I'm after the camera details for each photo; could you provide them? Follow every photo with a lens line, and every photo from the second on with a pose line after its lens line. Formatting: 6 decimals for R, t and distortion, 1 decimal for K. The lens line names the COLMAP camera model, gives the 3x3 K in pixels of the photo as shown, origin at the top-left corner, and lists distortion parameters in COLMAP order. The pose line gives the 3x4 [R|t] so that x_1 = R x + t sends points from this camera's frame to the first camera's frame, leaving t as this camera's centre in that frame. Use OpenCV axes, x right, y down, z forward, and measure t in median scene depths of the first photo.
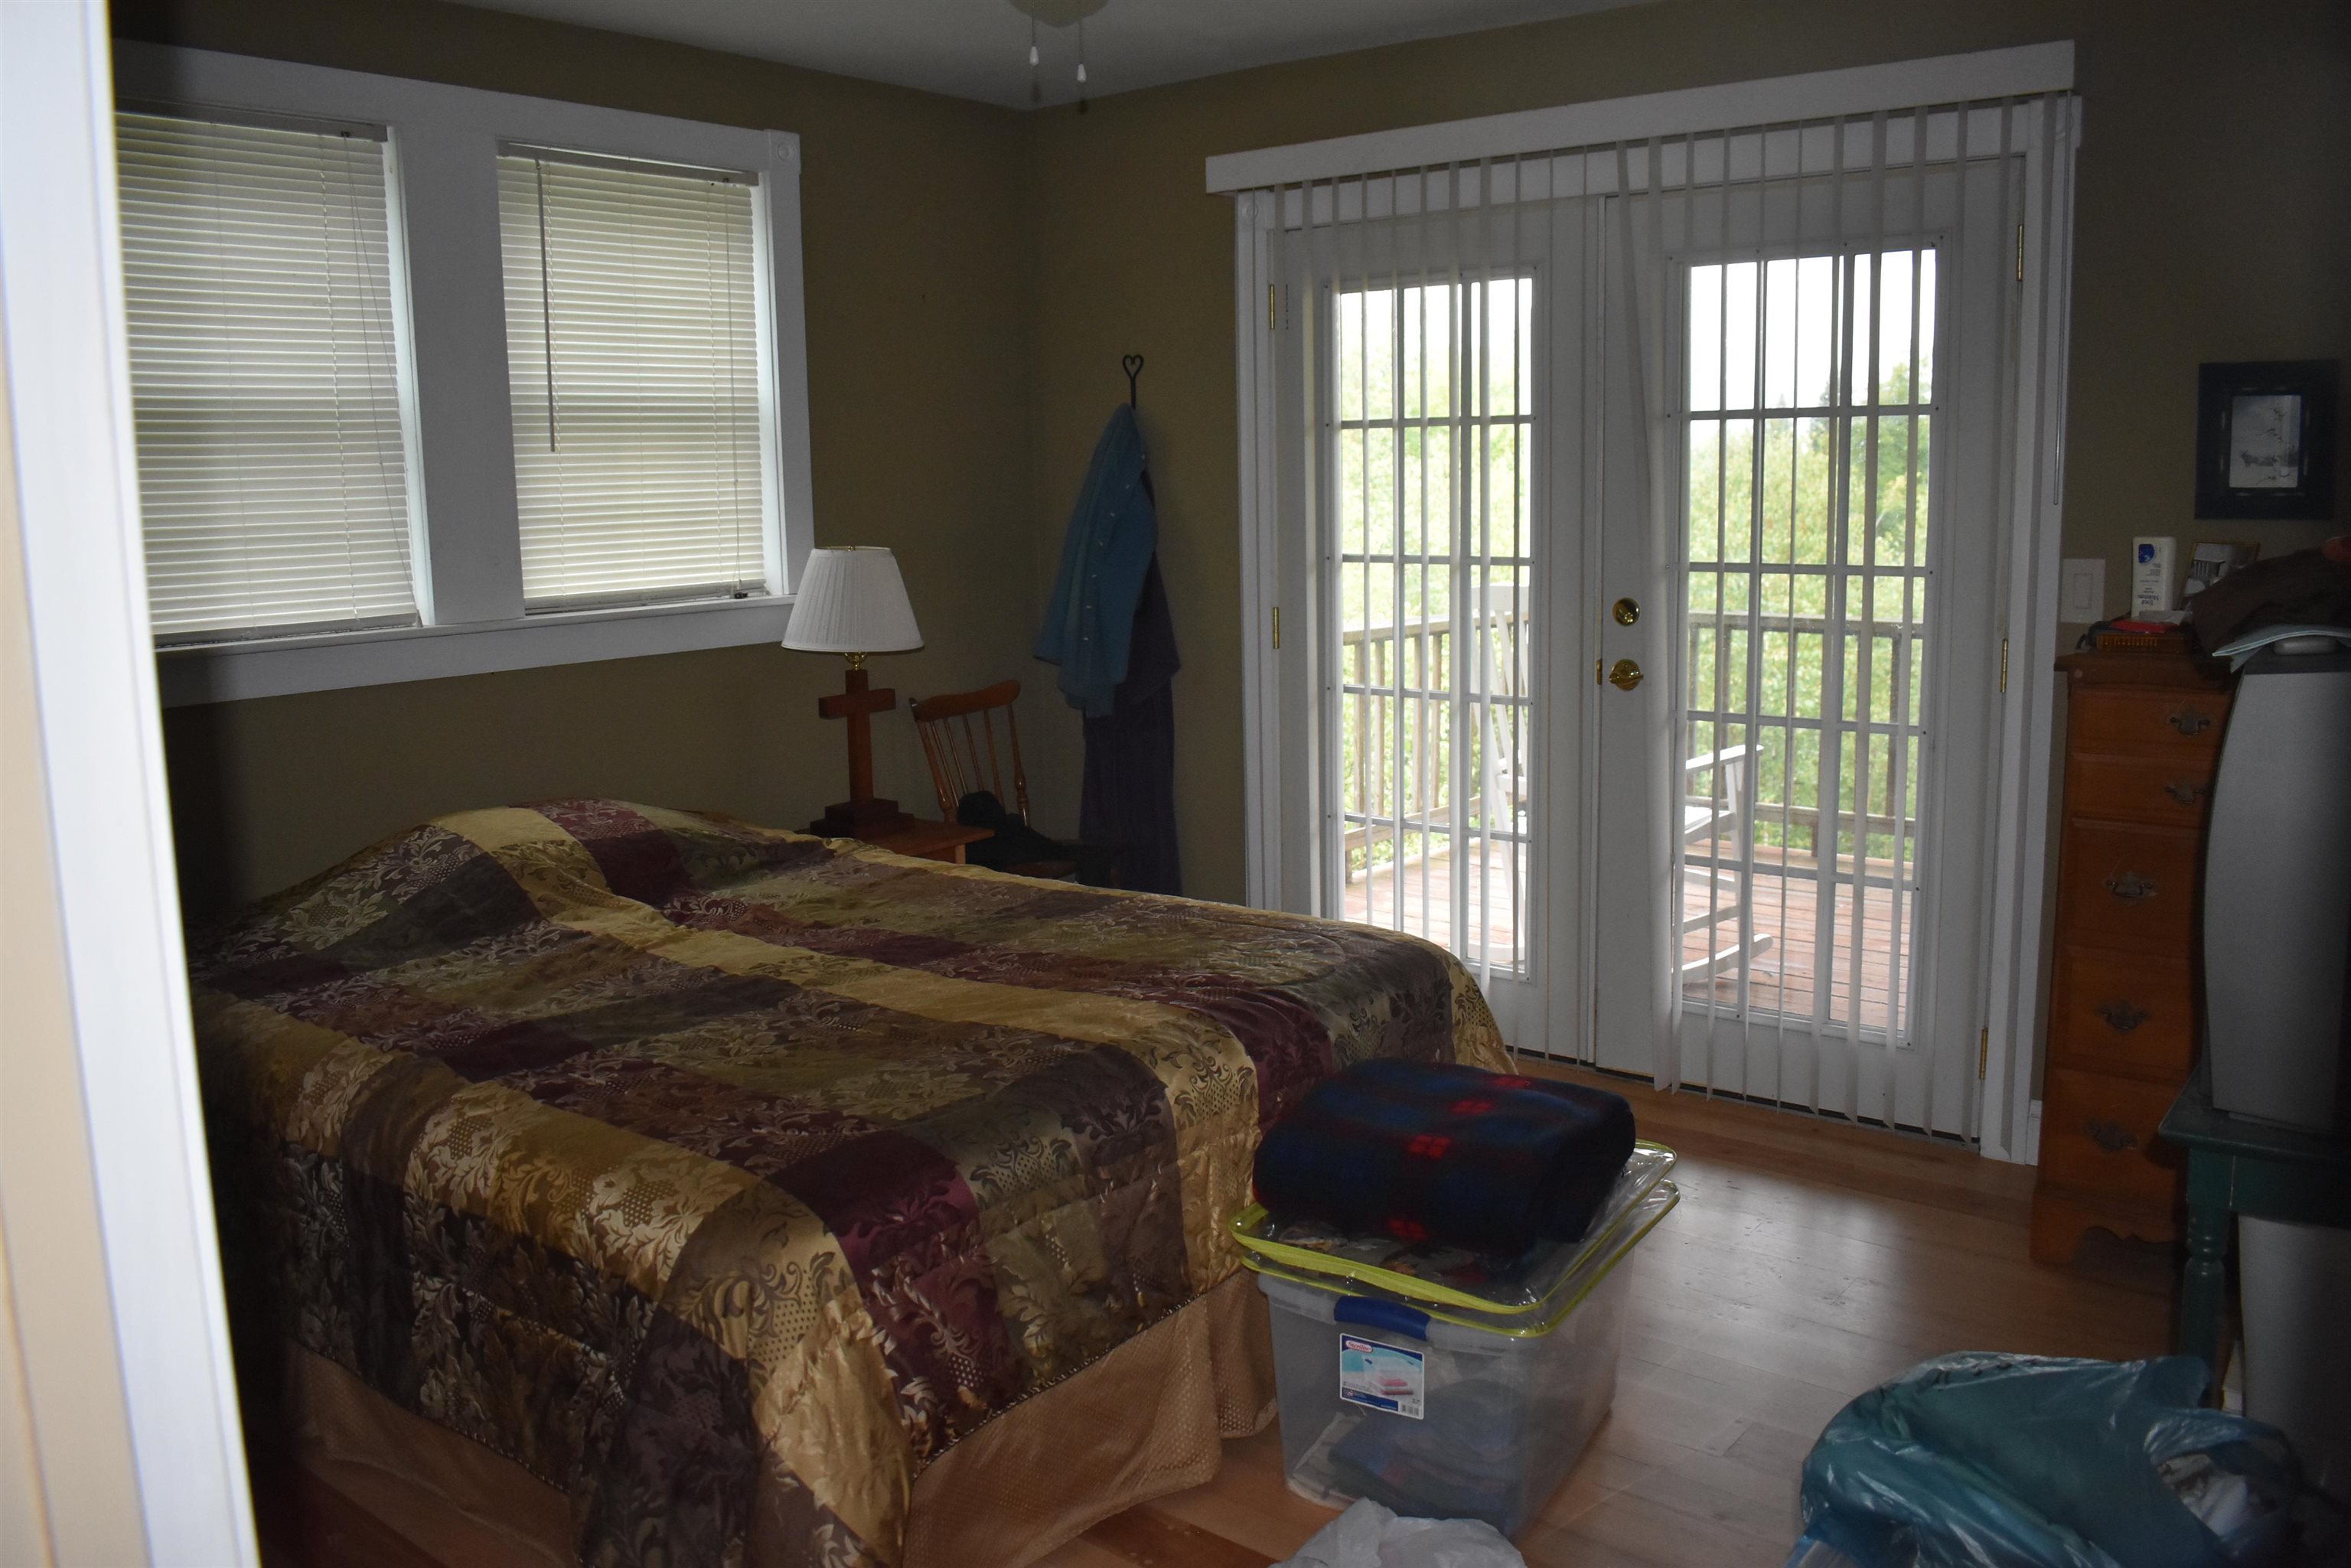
lens RADIAL K [[1882.1, 0, 1185.3], [0, 1882.1, 779.1], [0, 0, 1]] dist [-0.093472, 0.017497]
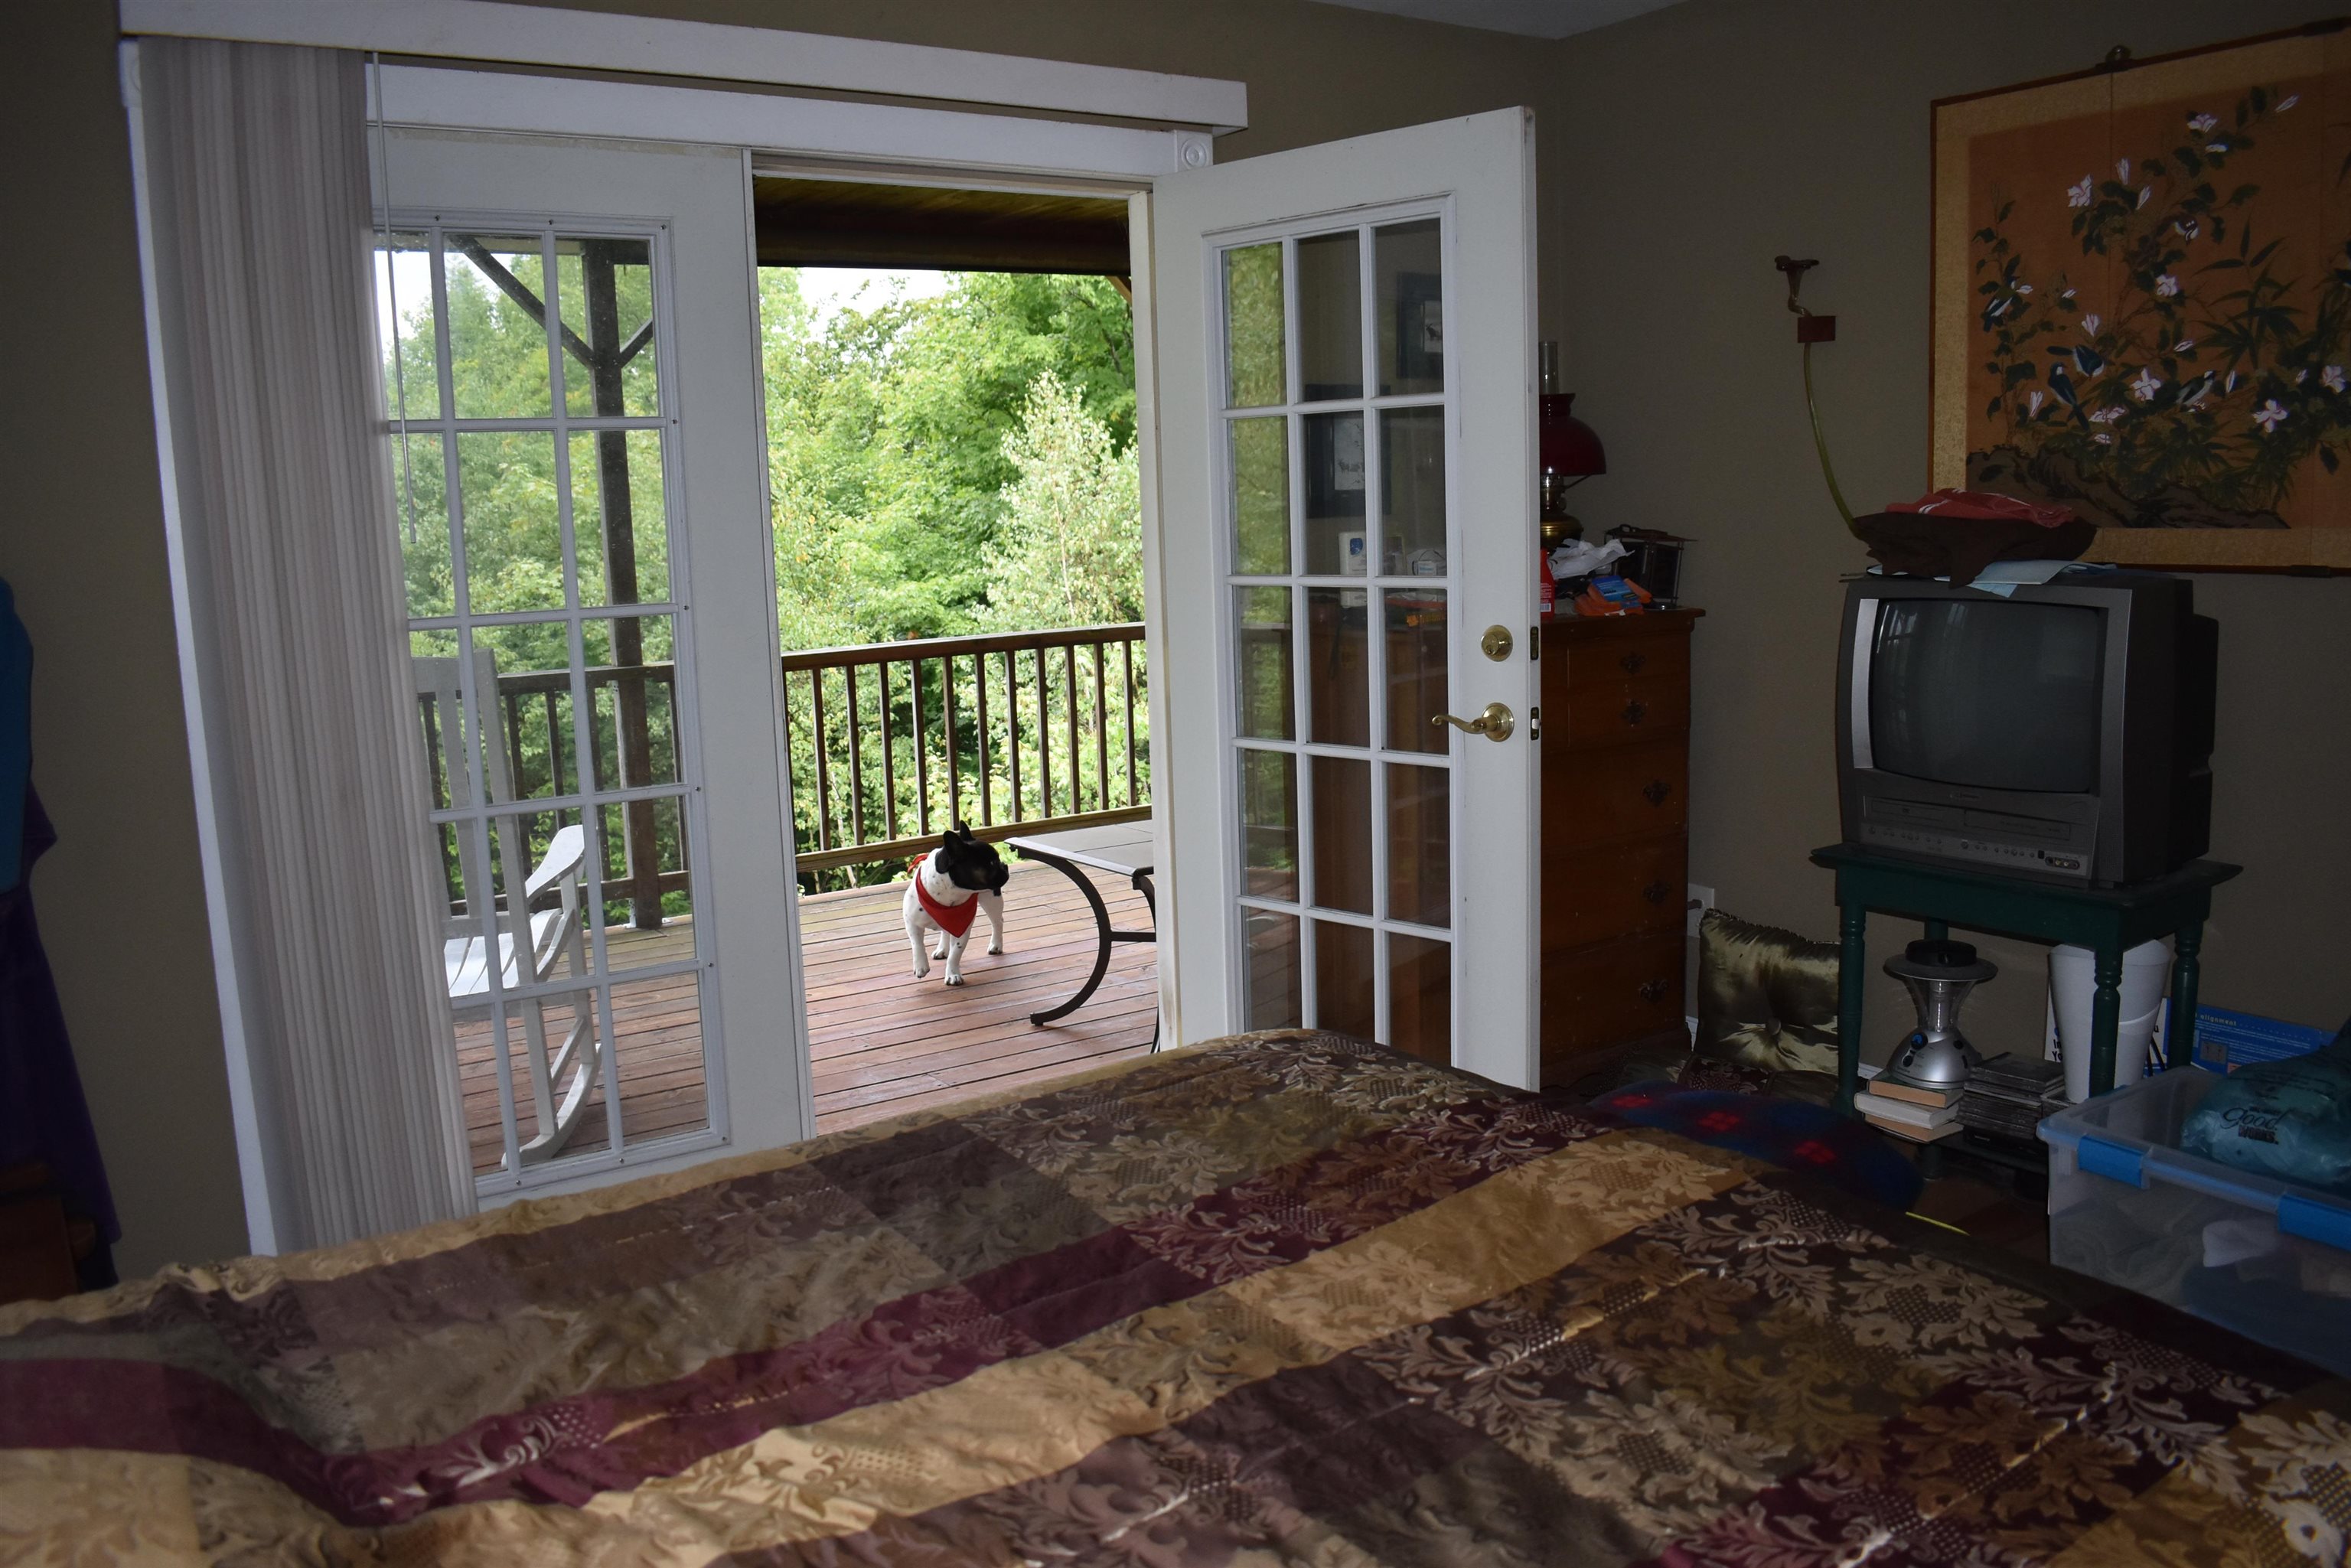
lens RADIAL K [[1882.1, 0, 1185.3], [0, 1882.1, 779.1], [0, 0, 1]] dist [-0.093472, 0.017497]
pose [[0.274771, -0.127987, 0.952954, -0.684774], [0.178096, 0.980726, 0.080365, -0.100337], [-0.944872, 0.147635, 0.292269, 0.832918]]
